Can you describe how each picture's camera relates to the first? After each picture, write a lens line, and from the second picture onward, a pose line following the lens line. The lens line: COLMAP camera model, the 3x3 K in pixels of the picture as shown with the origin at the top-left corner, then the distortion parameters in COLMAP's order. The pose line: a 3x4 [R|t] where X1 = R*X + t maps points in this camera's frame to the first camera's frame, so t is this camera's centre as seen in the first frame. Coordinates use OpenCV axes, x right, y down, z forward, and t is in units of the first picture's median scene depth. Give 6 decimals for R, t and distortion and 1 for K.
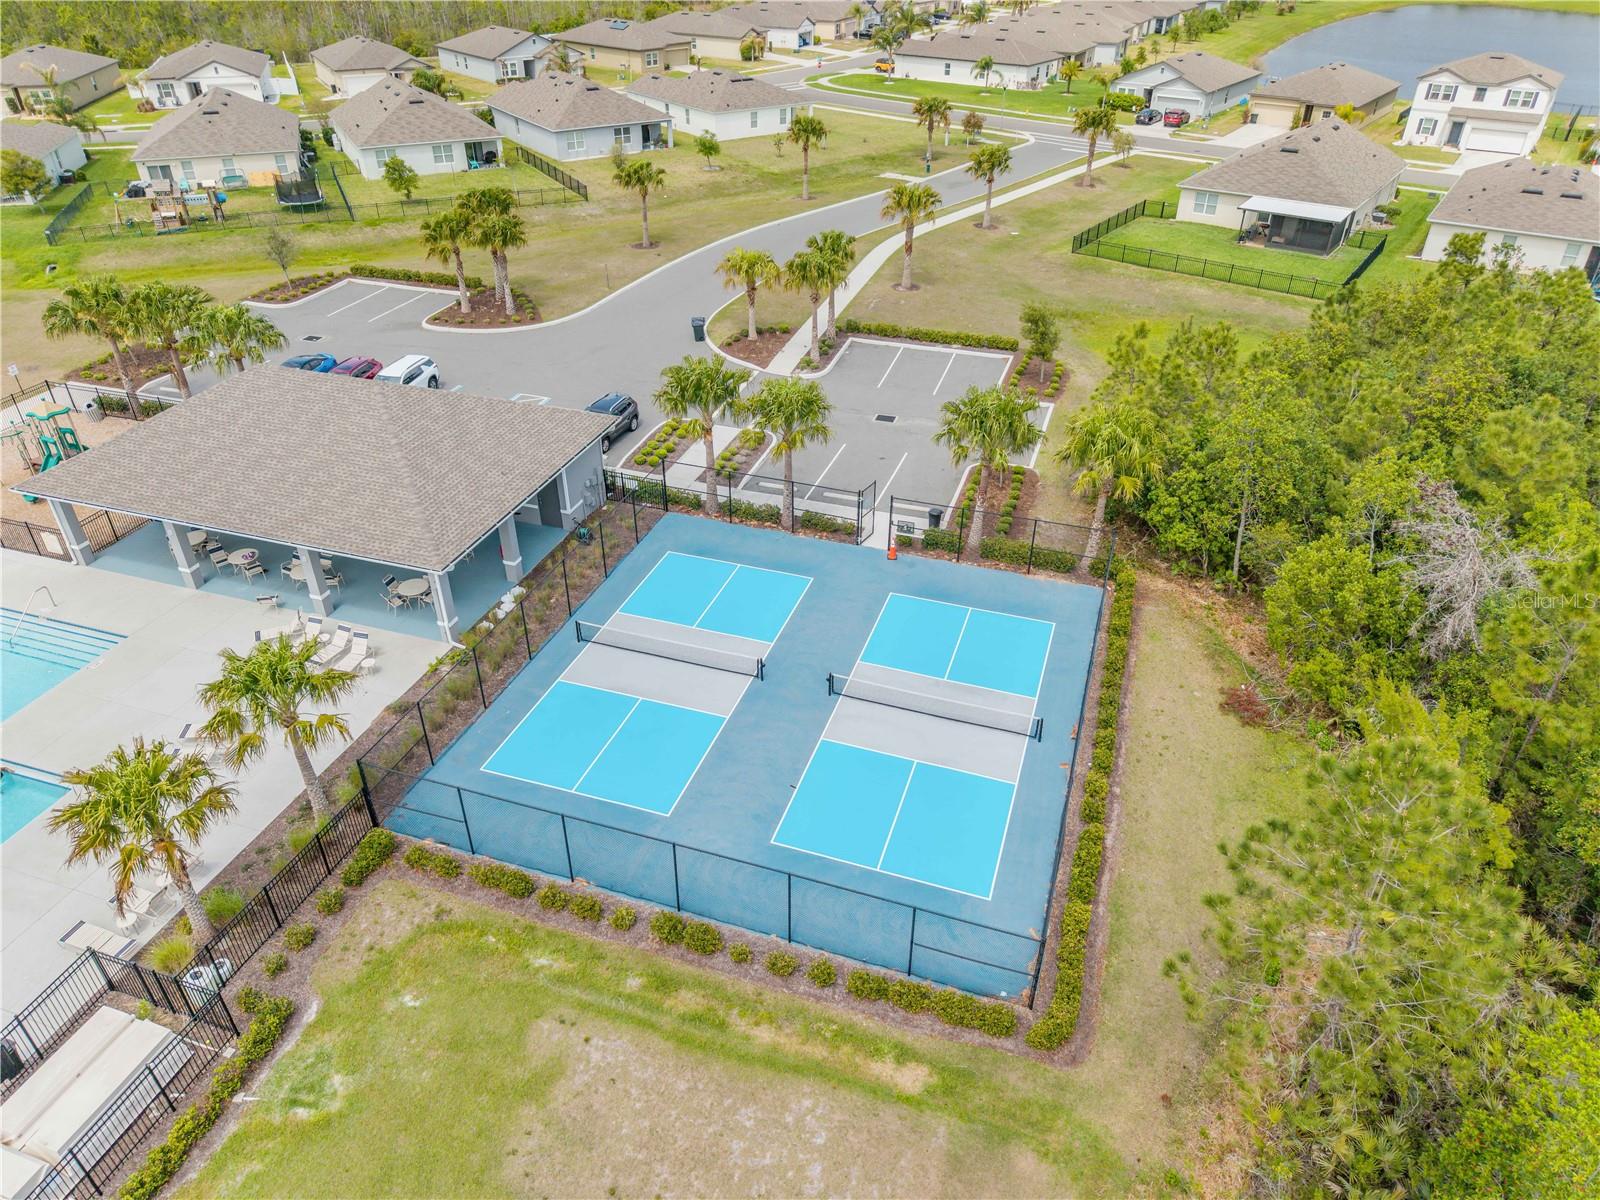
lens RADIAL K [[1074.6, 0, 800.0], [0, 1074.6, 600.0], [0, 0, 1]] dist [0.001241, -0.001053]
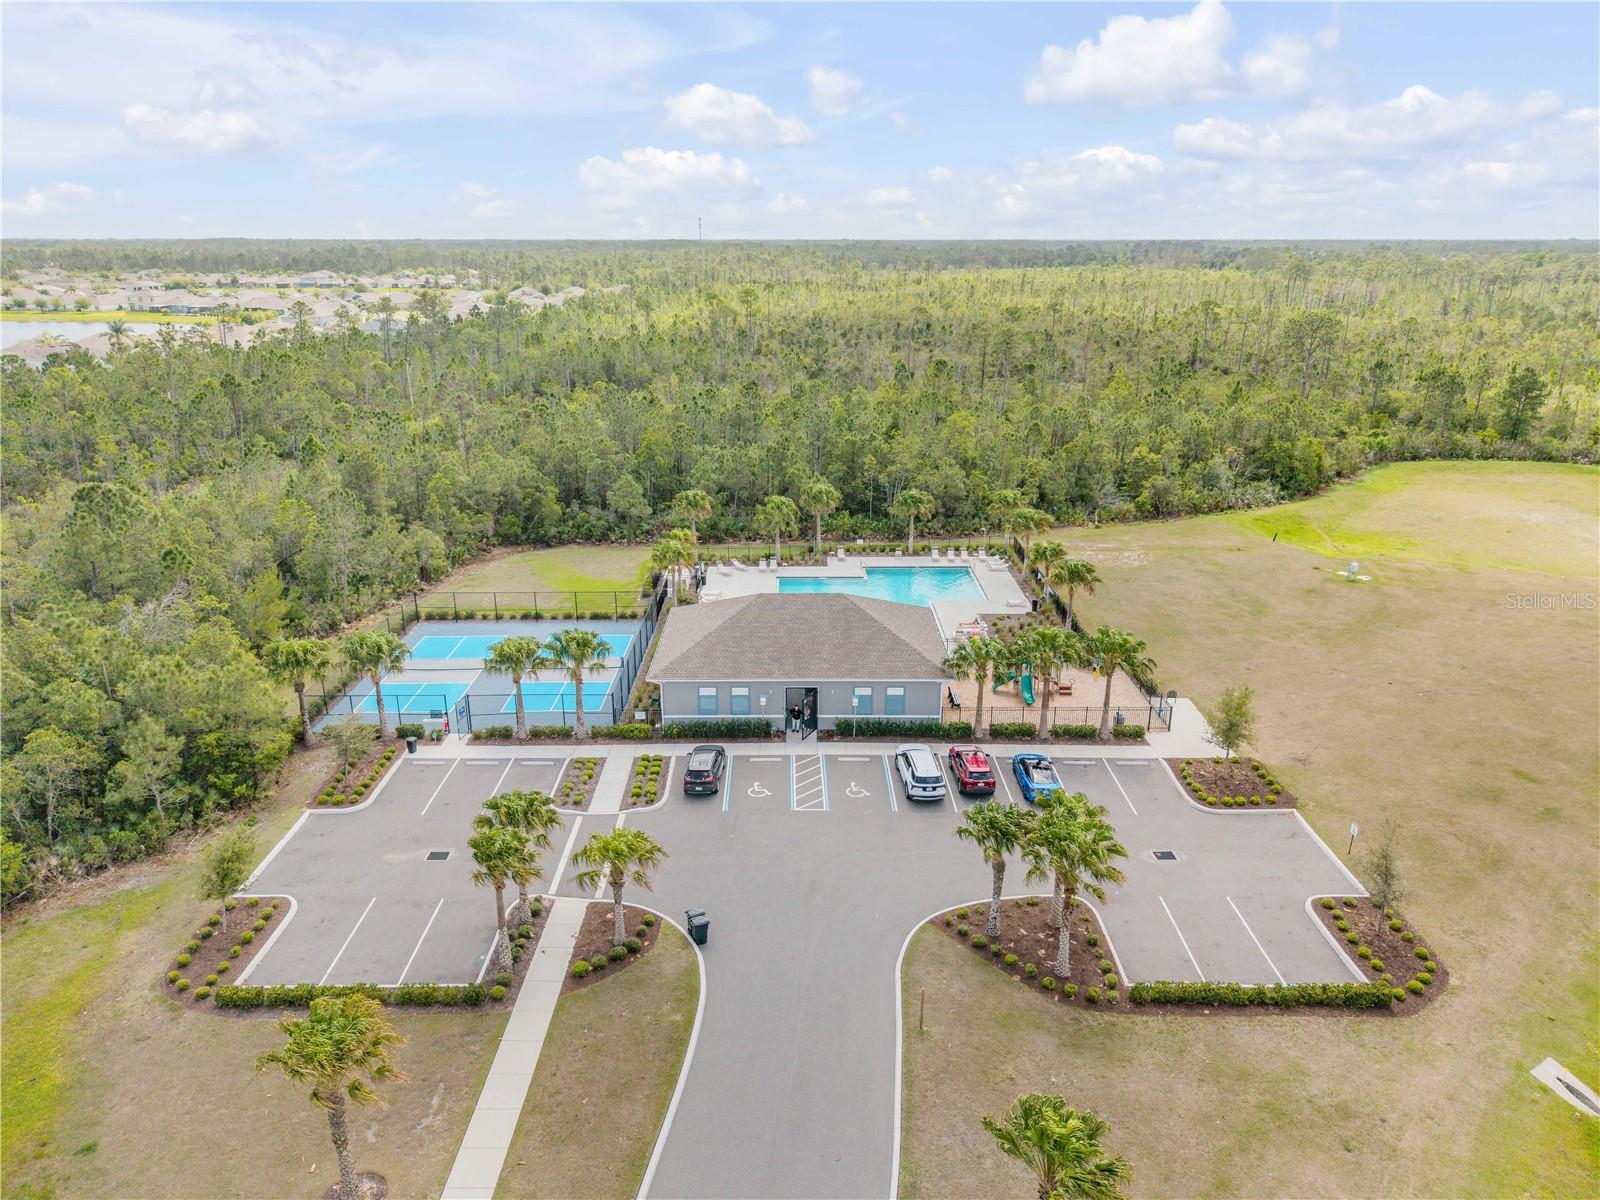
lens RADIAL K [[1074.6, 0, 800.0], [0, 1074.6, 600.0], [0, 0, 1]] dist [0.001241, -0.001053]
pose [[-0.948784, 0.092303, -0.302142, 0.038548], [-0.179816, 0.628570, 0.756681, -0.979646], [0.259761, 0.772257, -0.579779, 1.316700]]
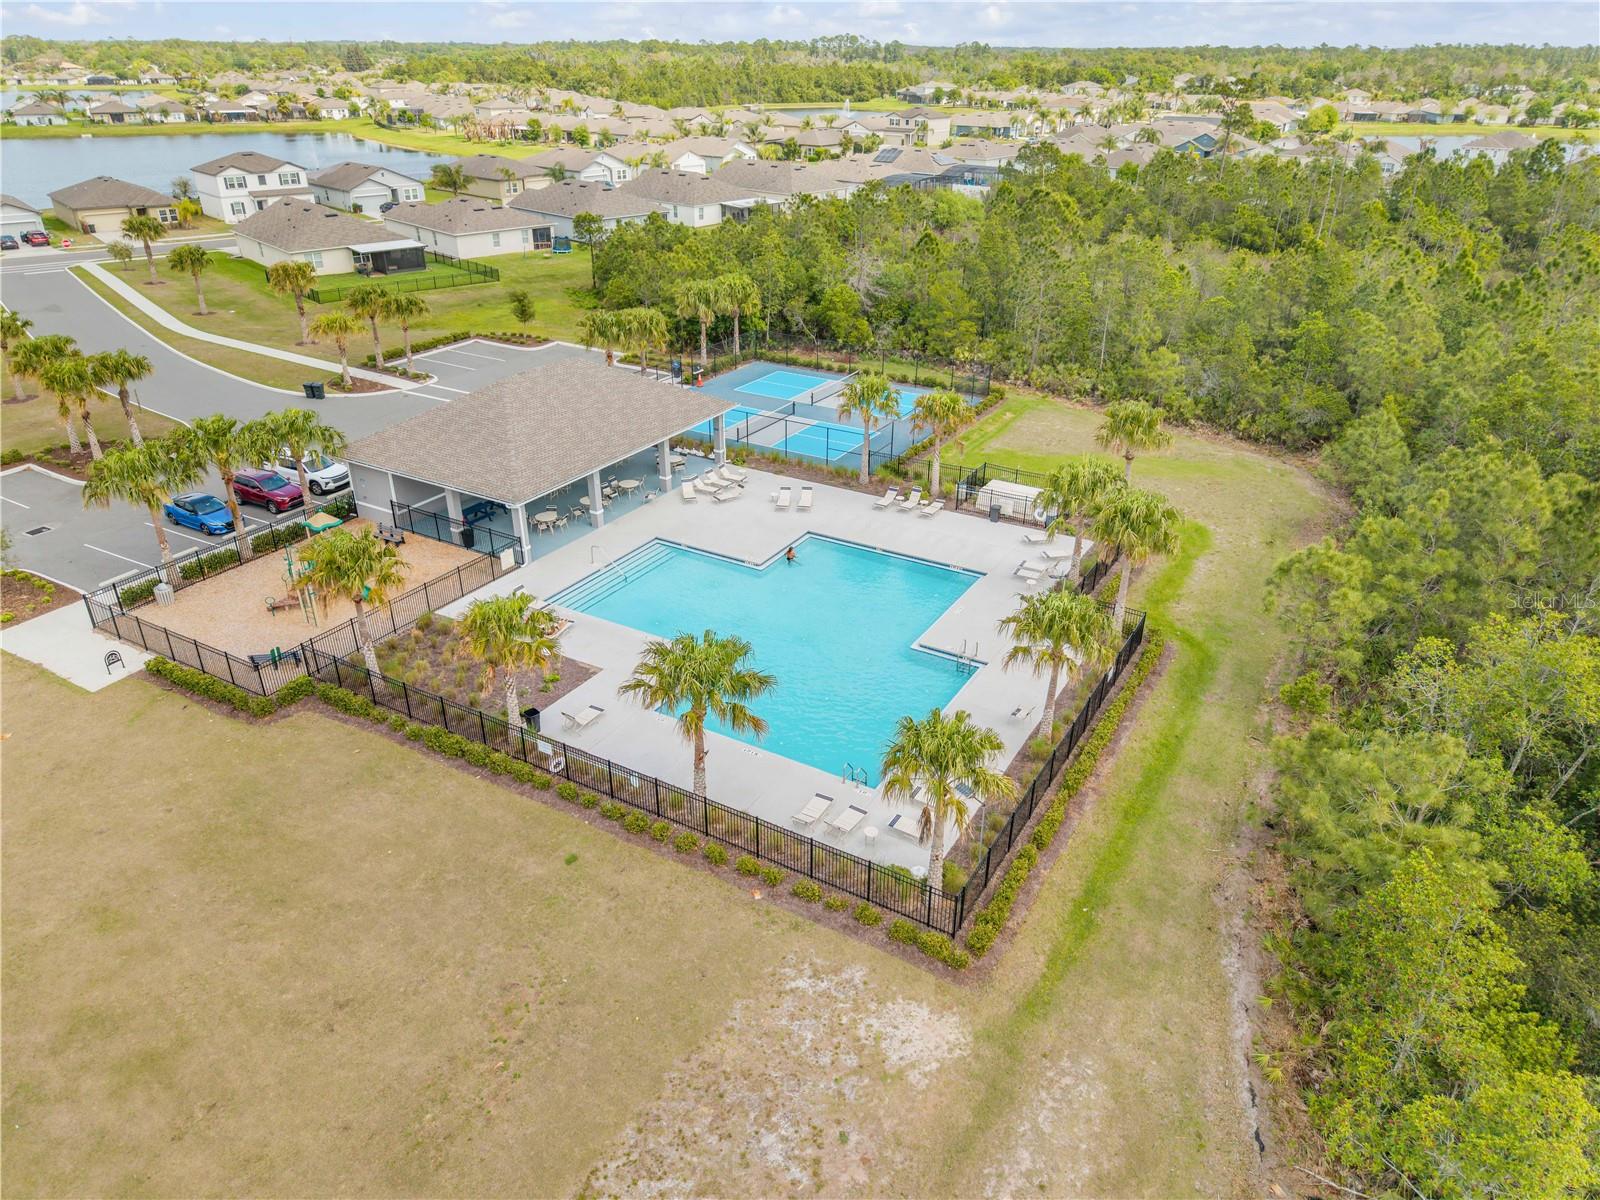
lens RADIAL K [[1074.6, 0, 800.0], [0, 1074.6, 600.0], [0, 0, 1]] dist [0.001241, -0.001053]
pose [[0.215138, -0.448875, 0.867310, -1.163041], [0.530286, 0.799467, 0.282224, -0.125439], [-0.820069, 0.399205, 0.410028, 0.176864]]
